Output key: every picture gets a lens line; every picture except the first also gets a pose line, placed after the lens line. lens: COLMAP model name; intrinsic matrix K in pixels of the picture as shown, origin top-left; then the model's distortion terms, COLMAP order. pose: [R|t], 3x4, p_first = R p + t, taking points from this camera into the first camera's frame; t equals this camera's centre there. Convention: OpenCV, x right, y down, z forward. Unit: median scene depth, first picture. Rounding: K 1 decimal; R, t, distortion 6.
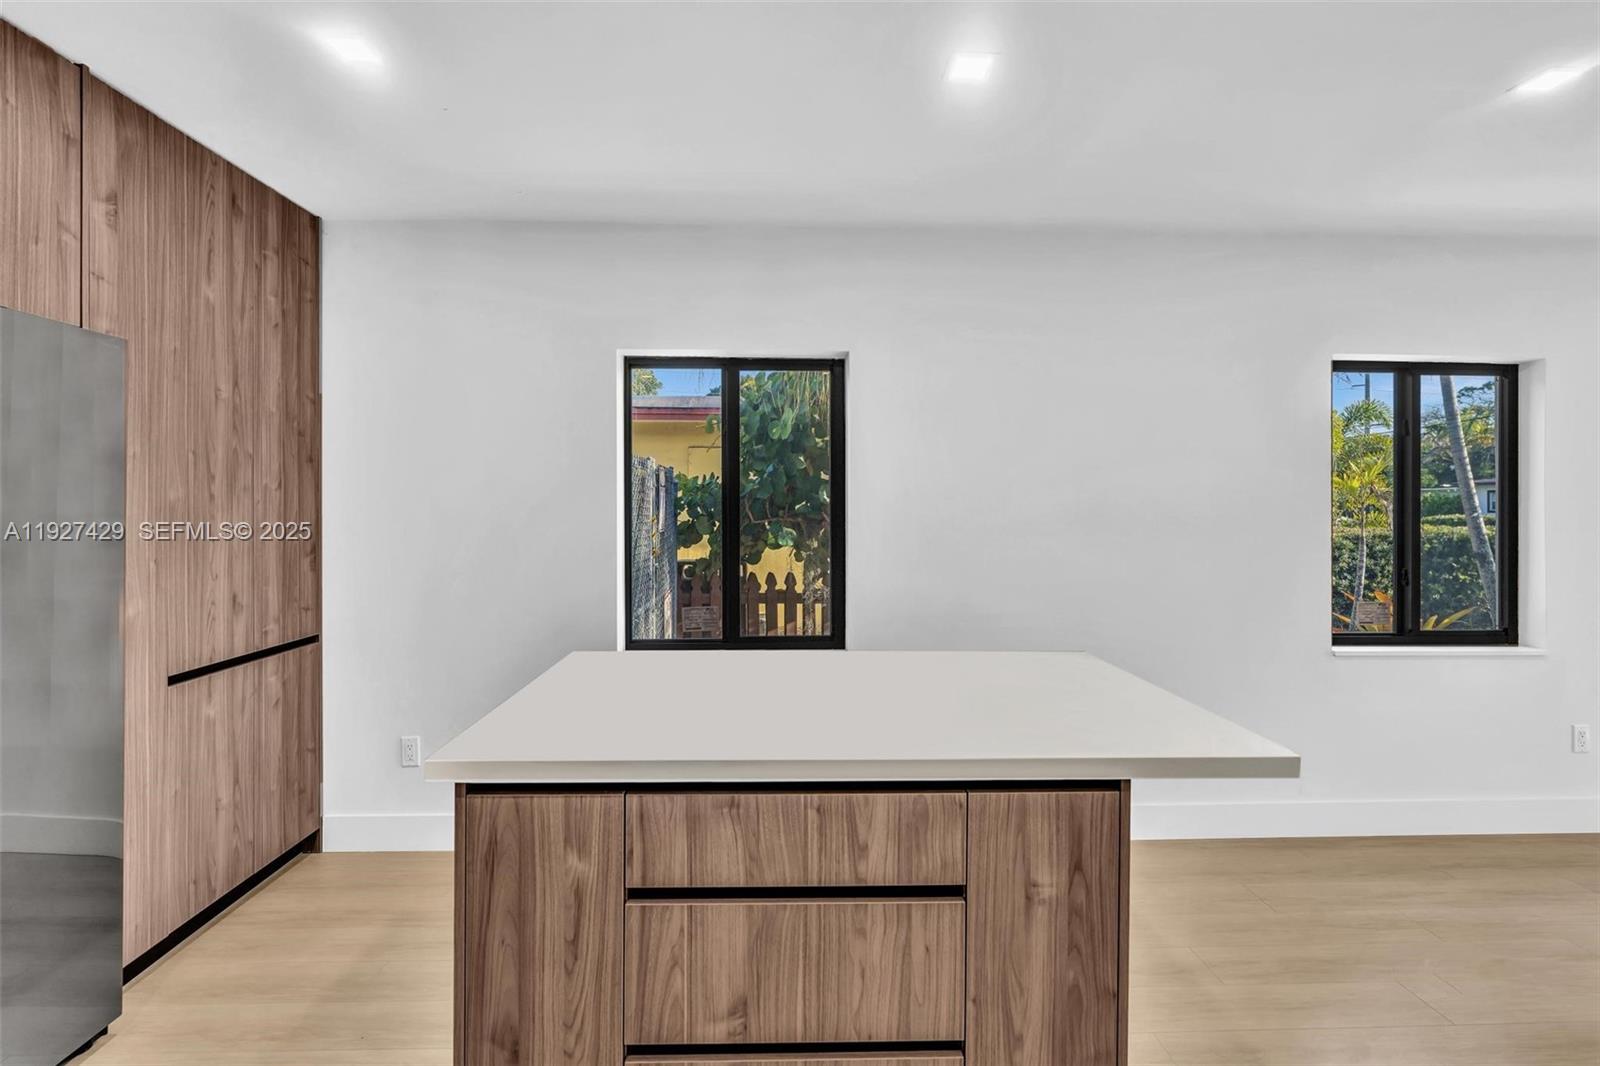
lens RADIAL K [[762.2, 0, 802.1], [0, 762.2, 506.9], [0, 0, 1]] dist [0.000805, 0.000024]
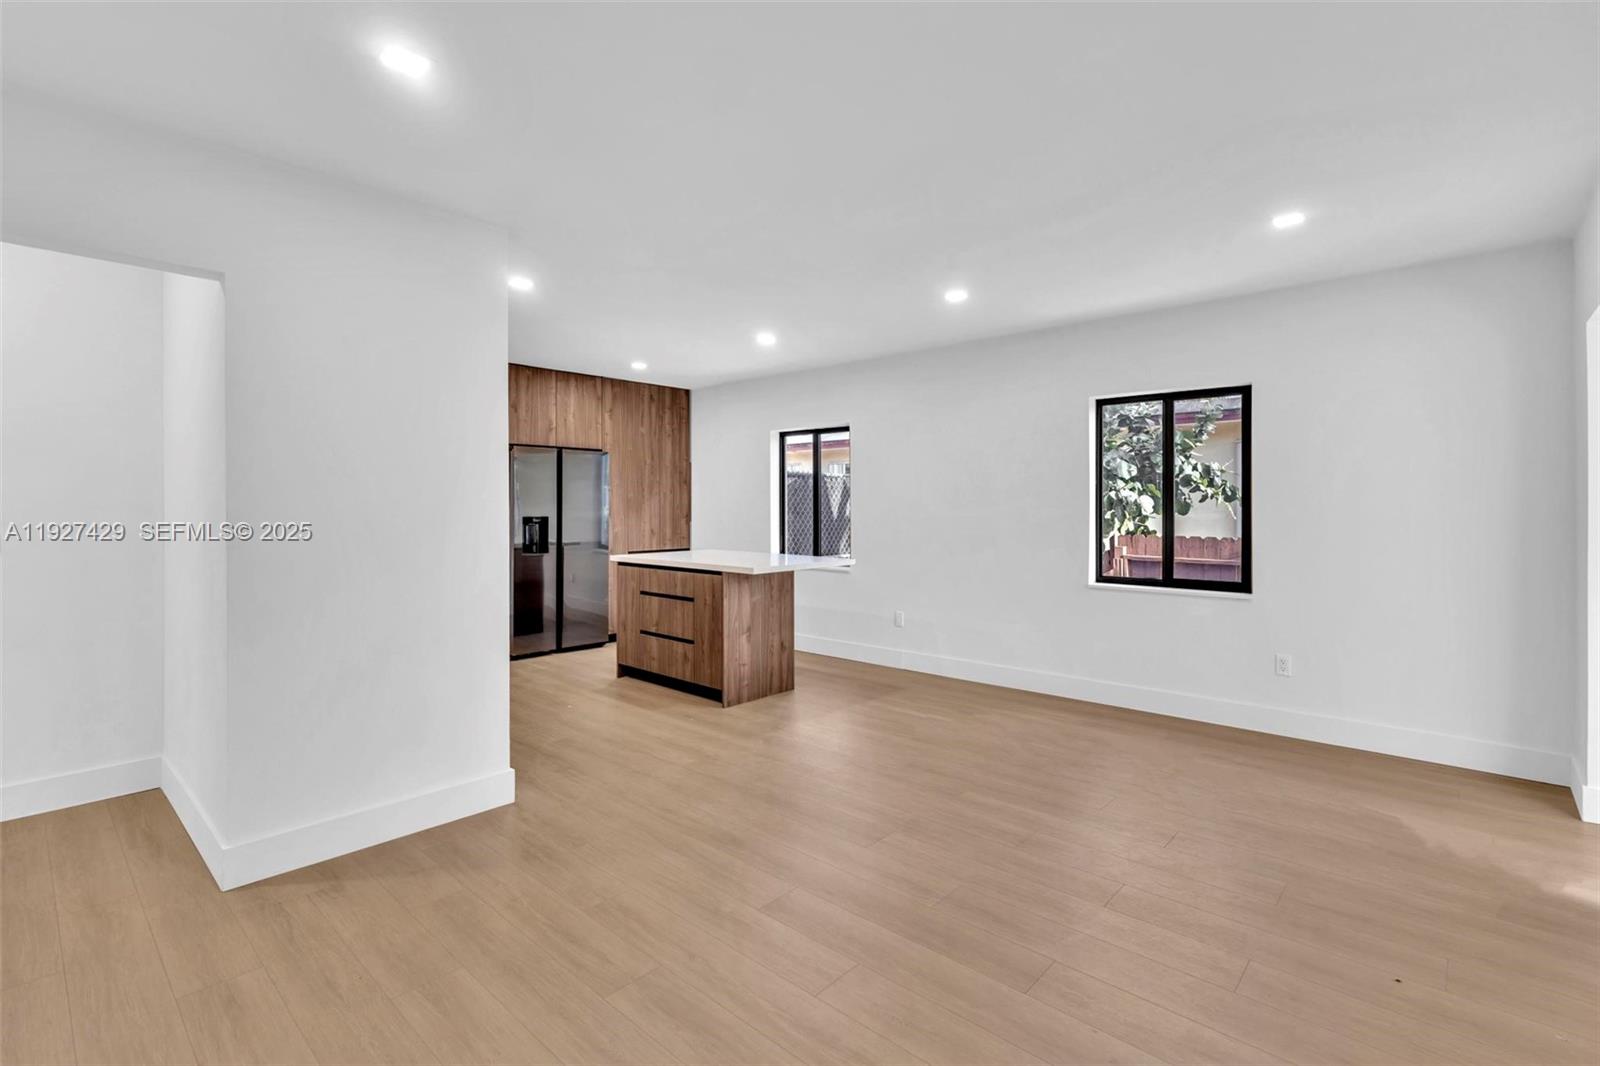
lens RADIAL K [[738.4, 0, 804.9], [0, 738.4, 504.3], [0, 0, 1]] dist [-0.002291, 0.000080]
pose [[0.714328, -0.006411, -0.699781, 3.062956], [0.003243, 0.999978, -0.005851, 0.067069], [0.699803, 0.001910, 0.714333, -1.154627]]
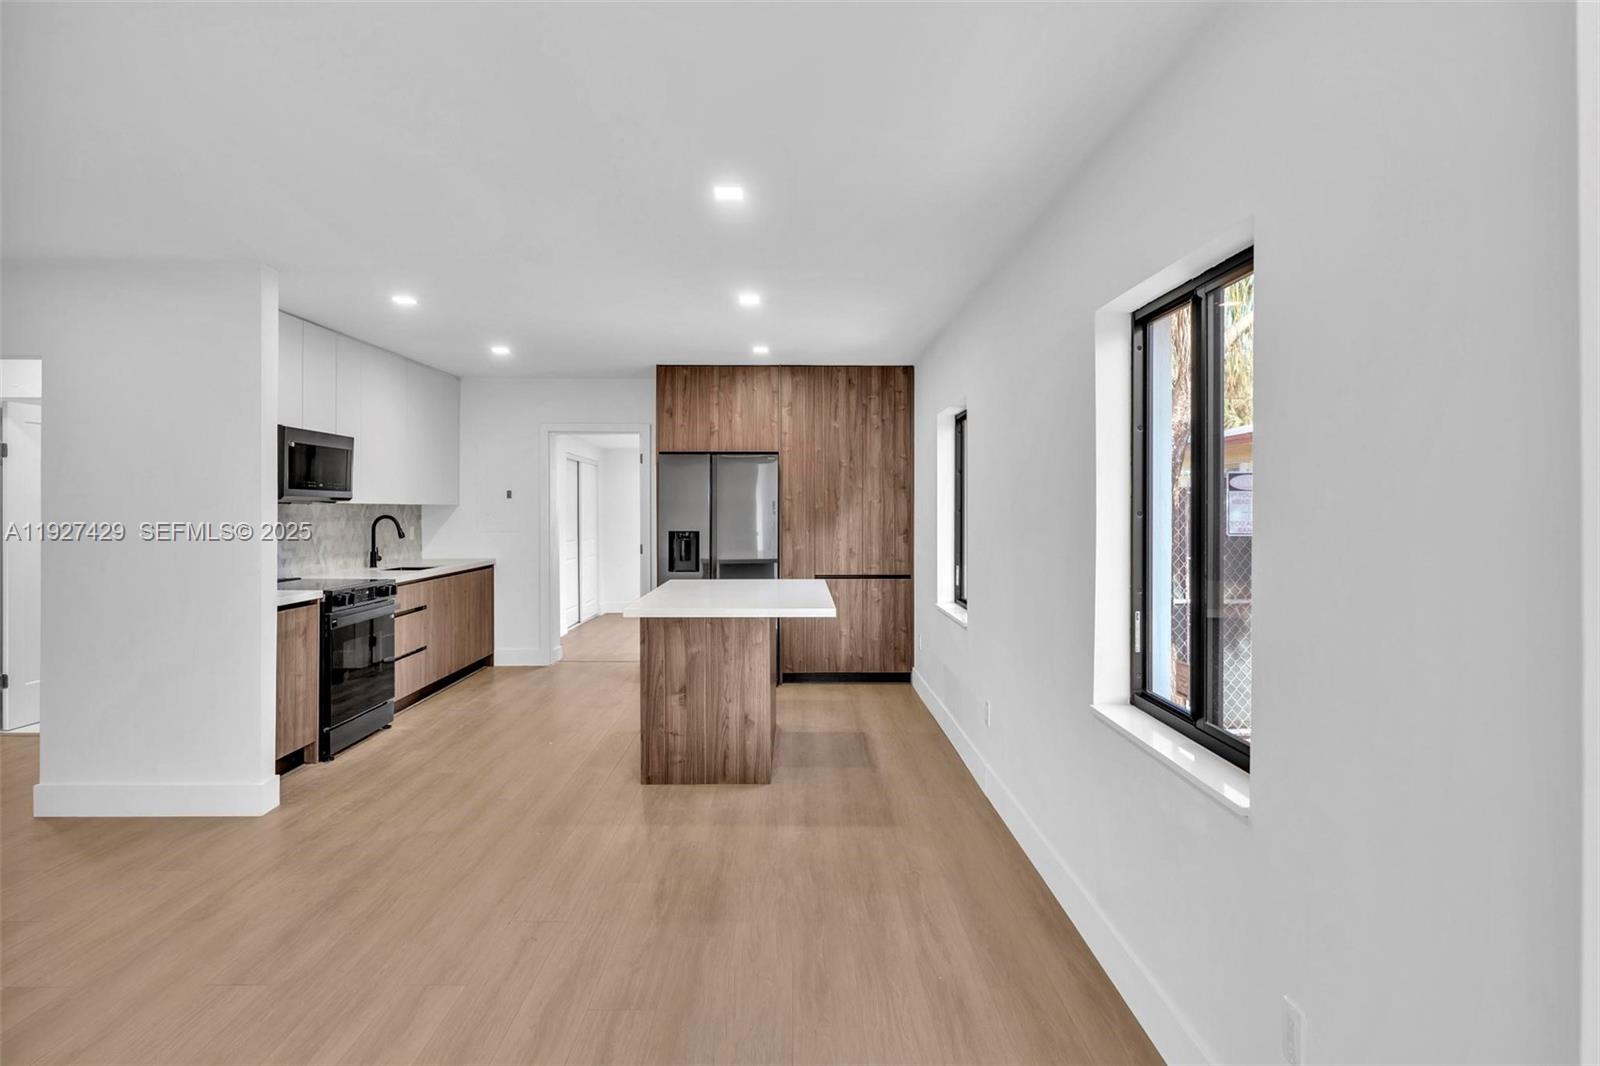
lens RADIAL K [[878.7, 0, 801.3], [0, 878.7, 504.6], [0, 0, 1]] dist [-0.002640, 0.000486]
pose [[-0.029281, -0.004675, -0.999560, 3.575714], [-0.000516, 0.999989, -0.004662, -0.011793], [0.999571, 0.000380, -0.029283, 1.675176]]
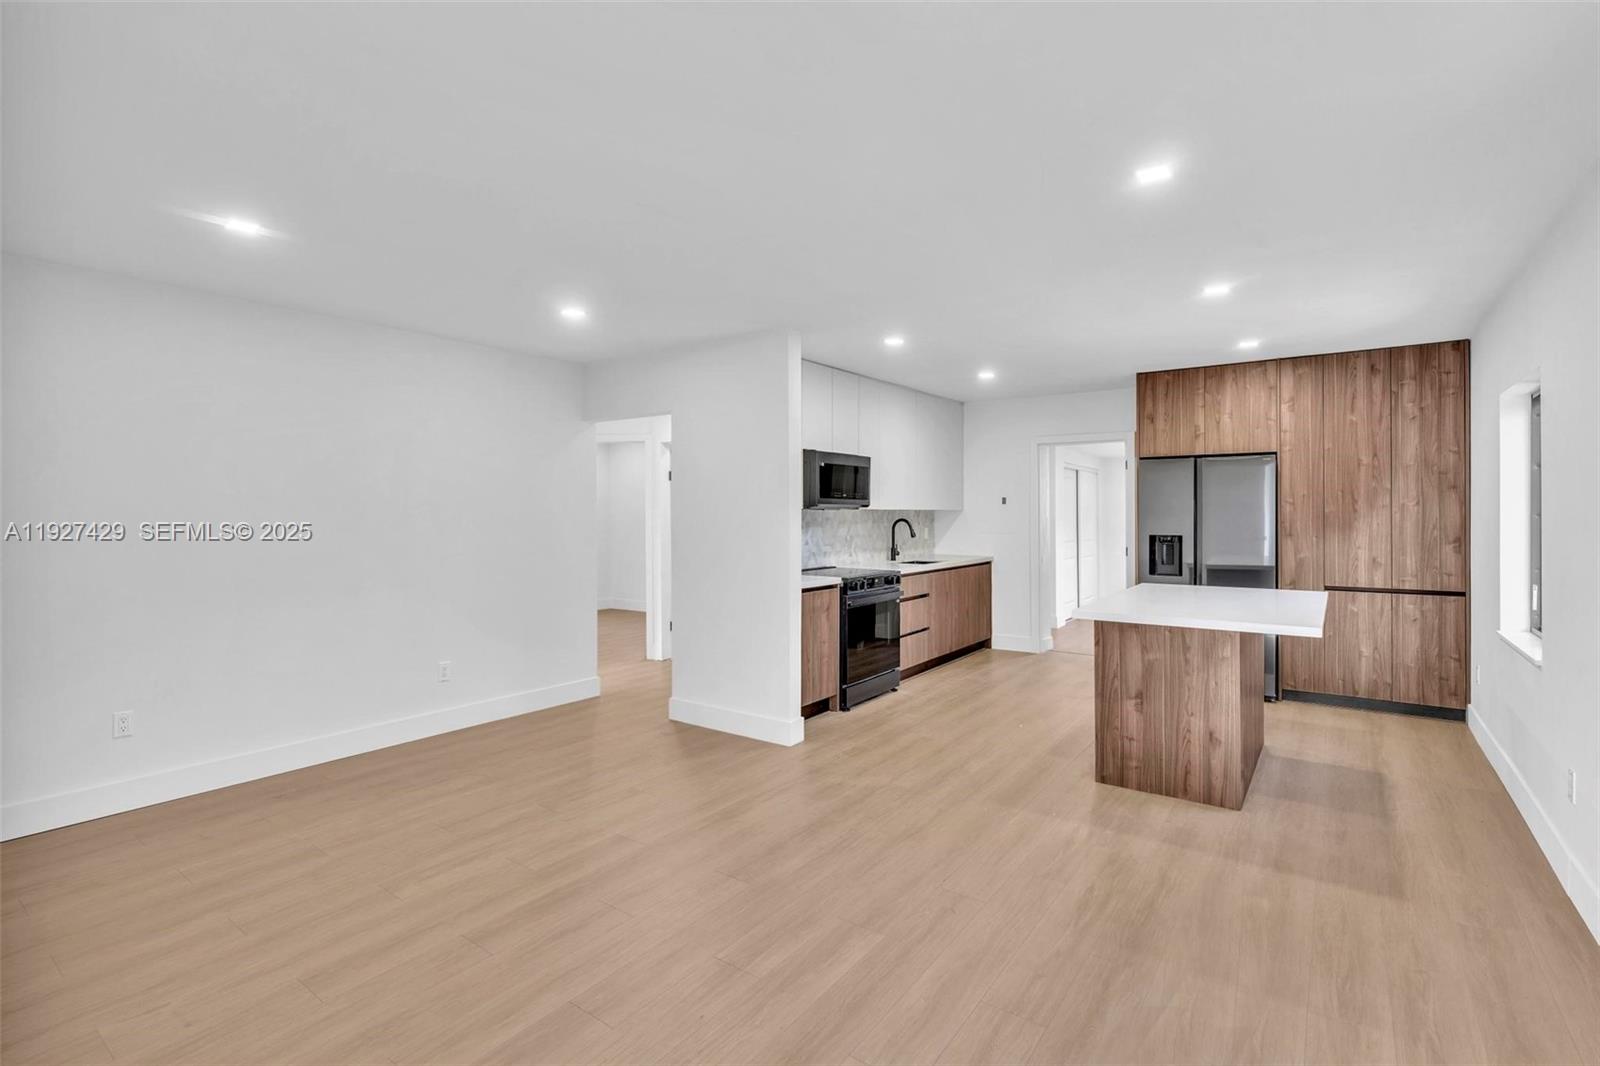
lens RADIAL K [[746.5, 0, 800.5], [0, 746.5, 513.5], [0, 0, 1]] dist [-0.004367, 0.000942]
pose [[-0.617971, 0.001189, -0.786200, 3.263342], [0.001505, 0.999999, 0.000330, -0.013231], [0.786200, -0.000979, -0.617972, 1.852398]]
